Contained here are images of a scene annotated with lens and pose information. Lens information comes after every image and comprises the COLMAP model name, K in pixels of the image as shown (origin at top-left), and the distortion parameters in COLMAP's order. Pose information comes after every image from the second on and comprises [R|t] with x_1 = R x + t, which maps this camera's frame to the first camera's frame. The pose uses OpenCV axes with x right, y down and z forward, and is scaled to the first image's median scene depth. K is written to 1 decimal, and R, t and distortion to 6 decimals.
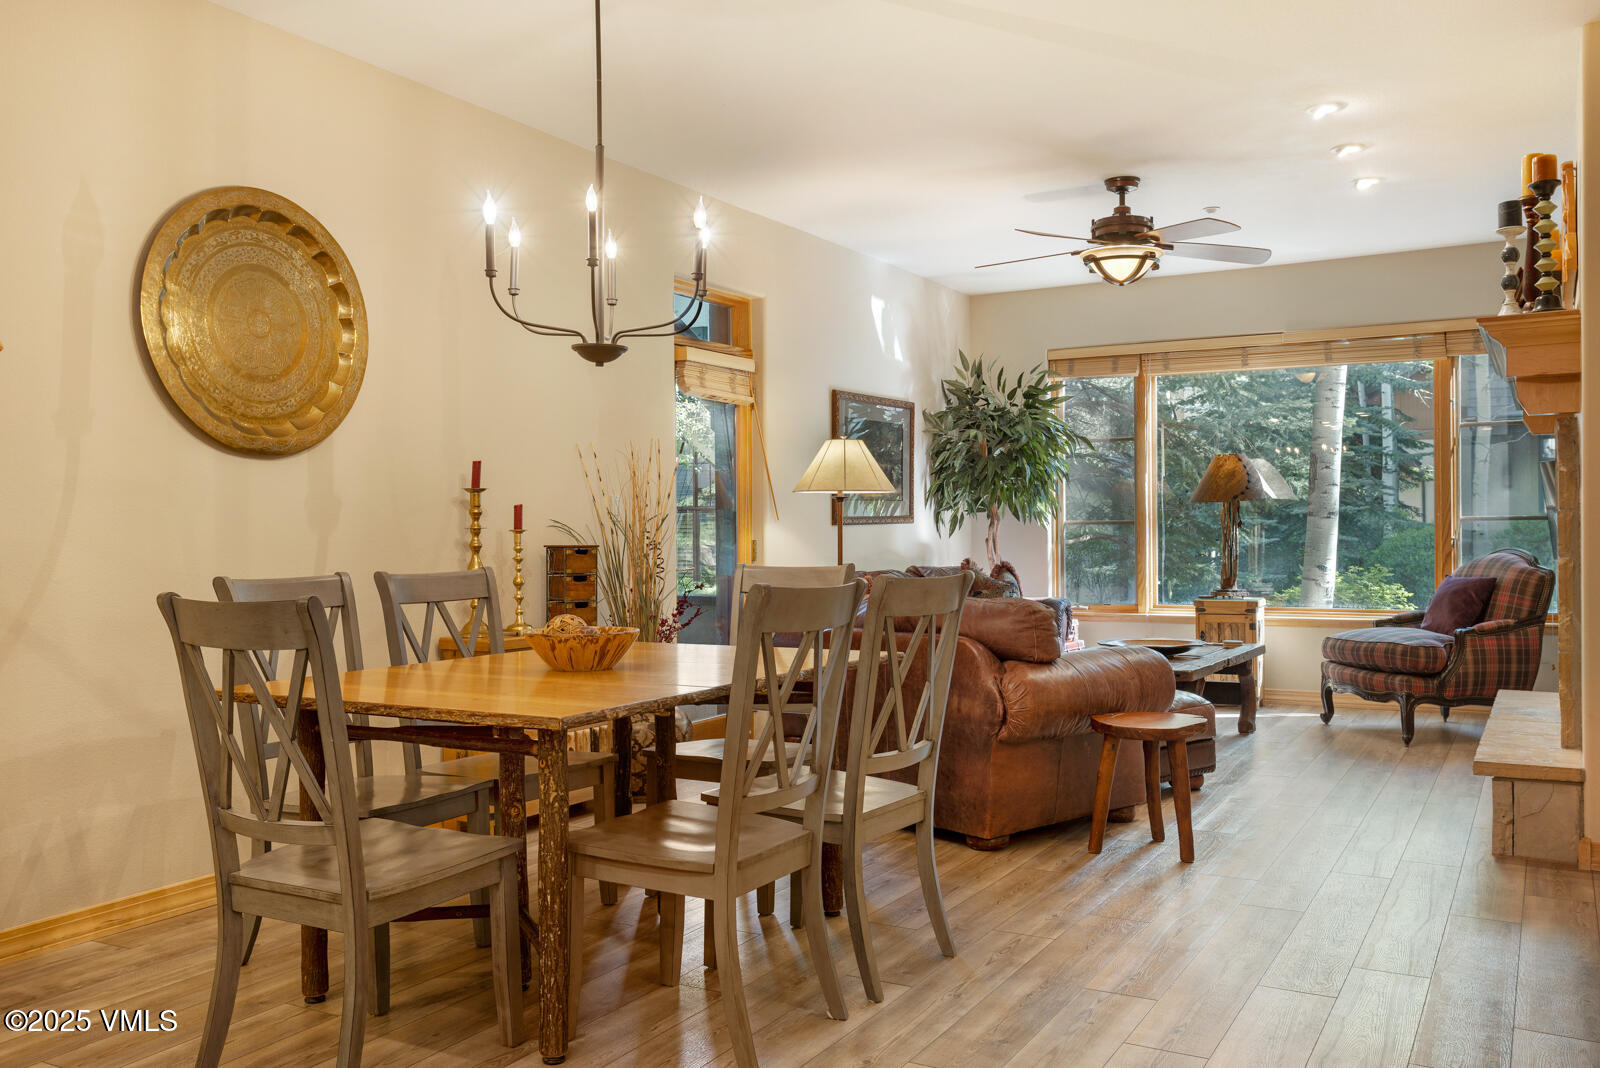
lens RADIAL K [[1361.1, 0, 791.5], [0, 1361.1, 532.6], [0, 0, 1]] dist [0.012988, 0.002915]
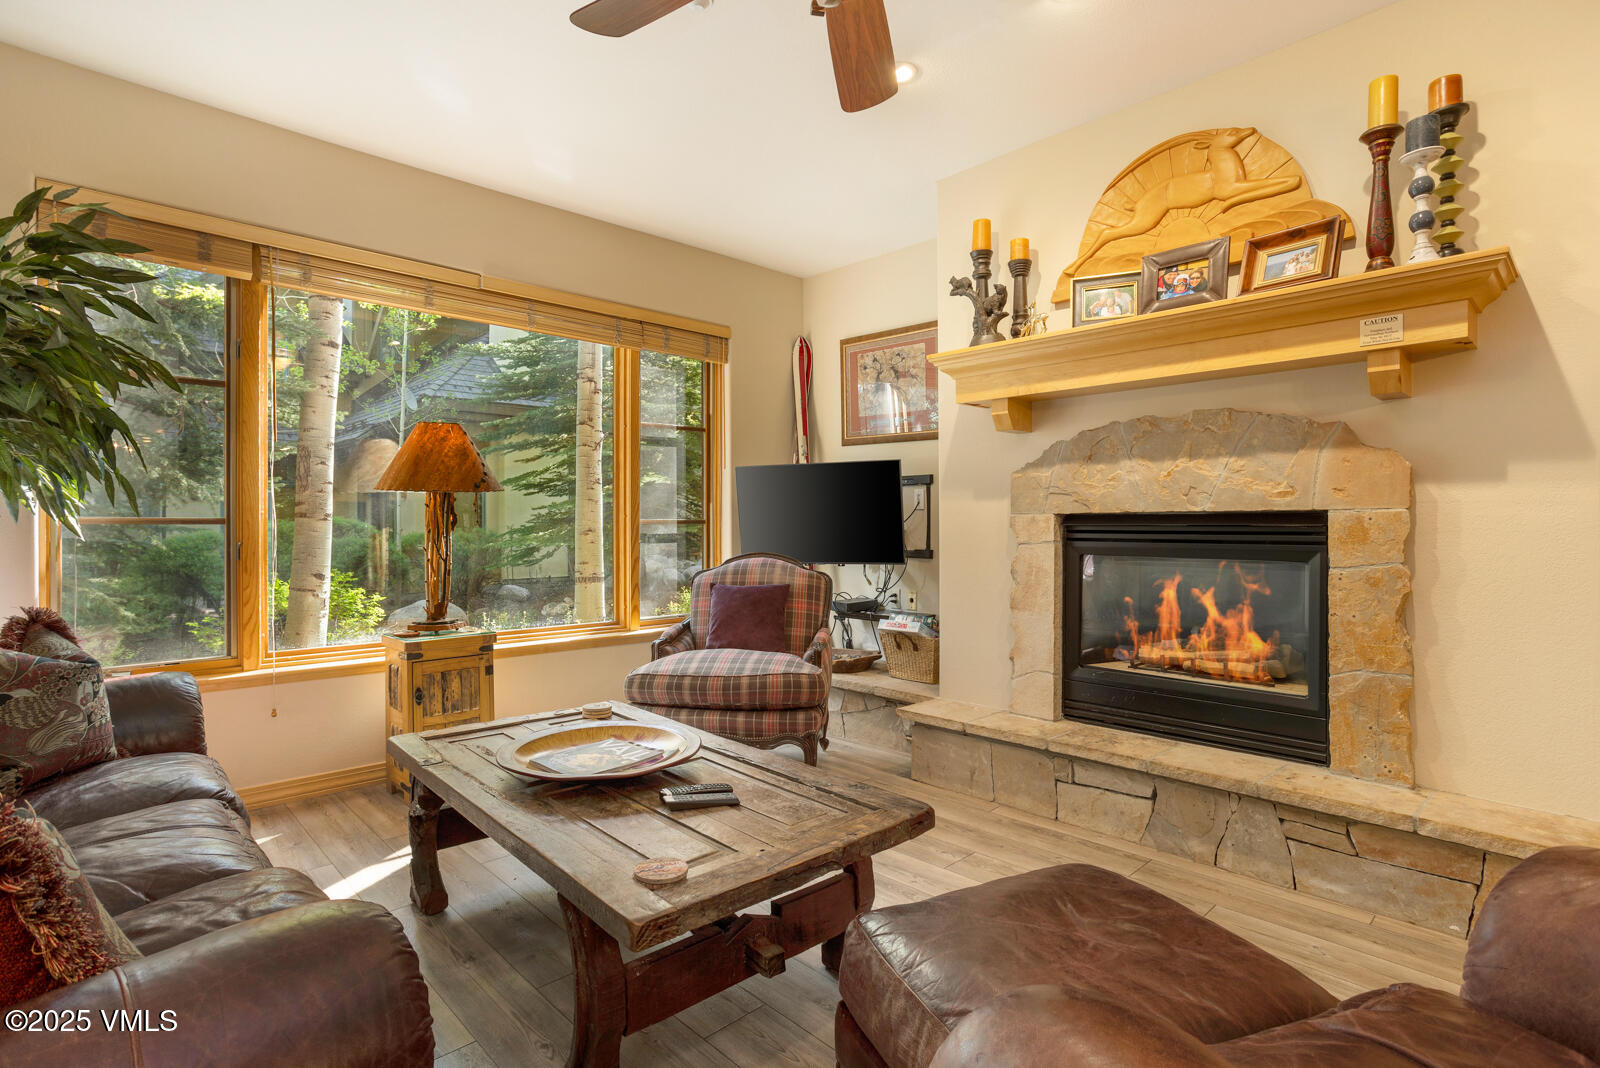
lens RADIAL K [[797.1, 0, 785.0], [0, 797.1, 529.1], [0, 0, 1]] dist [0.003626, 0.005206]
pose [[0.320554, 0.002814, 0.947226, -0.006379], [0.003262, 0.999986, -0.004075, -0.002310], [-0.947225, 0.004396, 0.320540, 0.795170]]
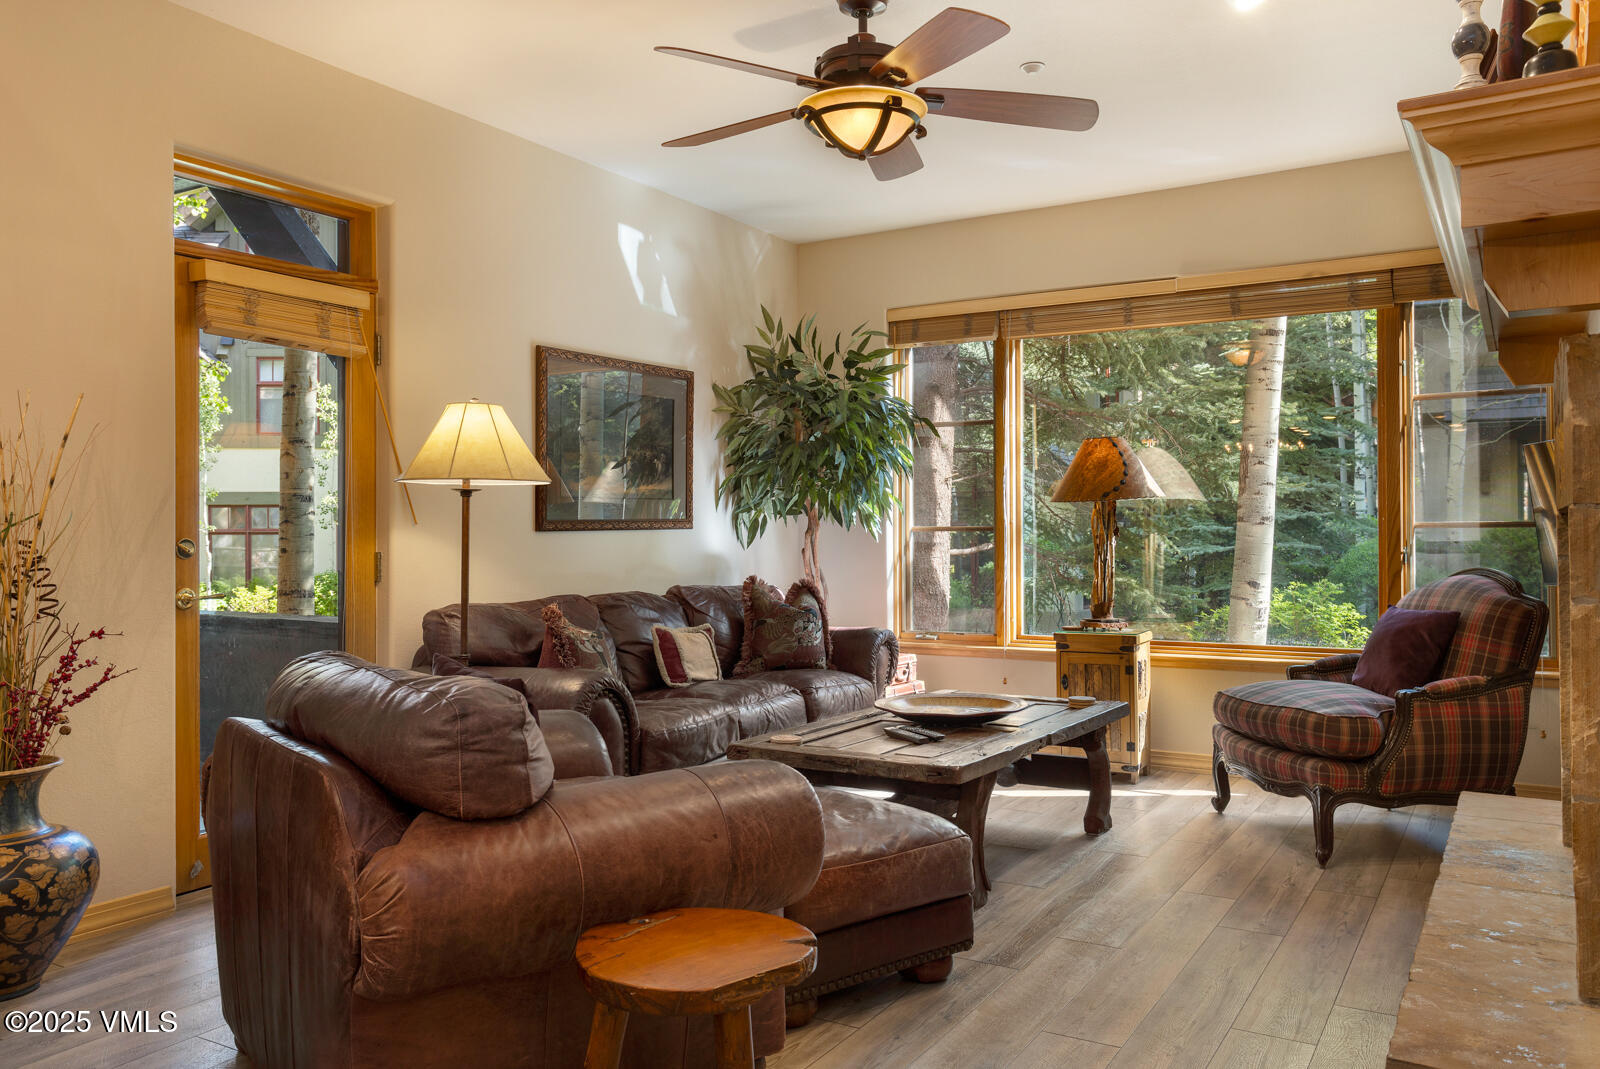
lens RADIAL K [[1219.9, 0, 794.0], [0, 1219.9, 529.0], [0, 0, 1]] dist [0.001071, 0.007754]
pose [[0.999409, 0.003023, -0.034250, 0.197347], [-0.003240, 0.999975, -0.006279, -0.003056], [0.034230, 0.006387, 0.999394, 0.366136]]
